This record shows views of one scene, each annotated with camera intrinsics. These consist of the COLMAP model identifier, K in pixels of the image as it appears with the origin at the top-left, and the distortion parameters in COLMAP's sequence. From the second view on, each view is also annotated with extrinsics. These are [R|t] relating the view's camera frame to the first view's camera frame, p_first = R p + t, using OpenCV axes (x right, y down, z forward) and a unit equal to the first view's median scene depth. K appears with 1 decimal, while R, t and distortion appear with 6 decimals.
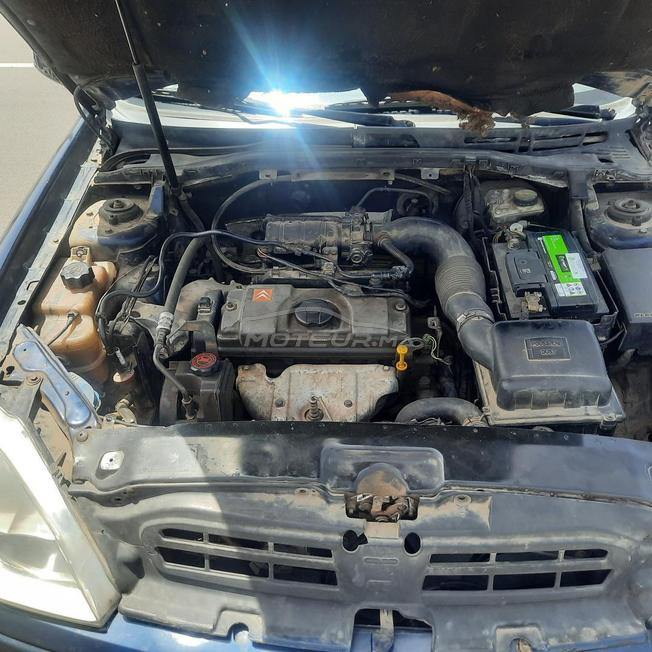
lens RADIAL K [[643.8, 0, 326.0], [0, 643.8, 326.0], [0, 0, 1]] dist [0.040253, -0.030451]
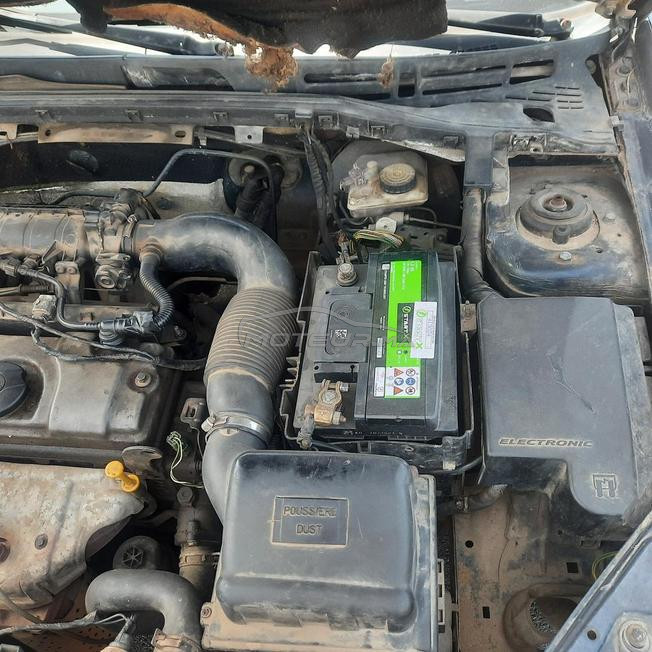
lens RADIAL K [[643.8, 0, 326.0], [0, 643.8, 326.0], [0, 0, 1]] dist [0.040253, -0.030451]
pose [[0.996909, 0.031368, -0.072027, 0.304688], [-0.018423, 0.984608, 0.173805, -0.174296], [0.076370, -0.171941, 0.982143, 0.383815]]
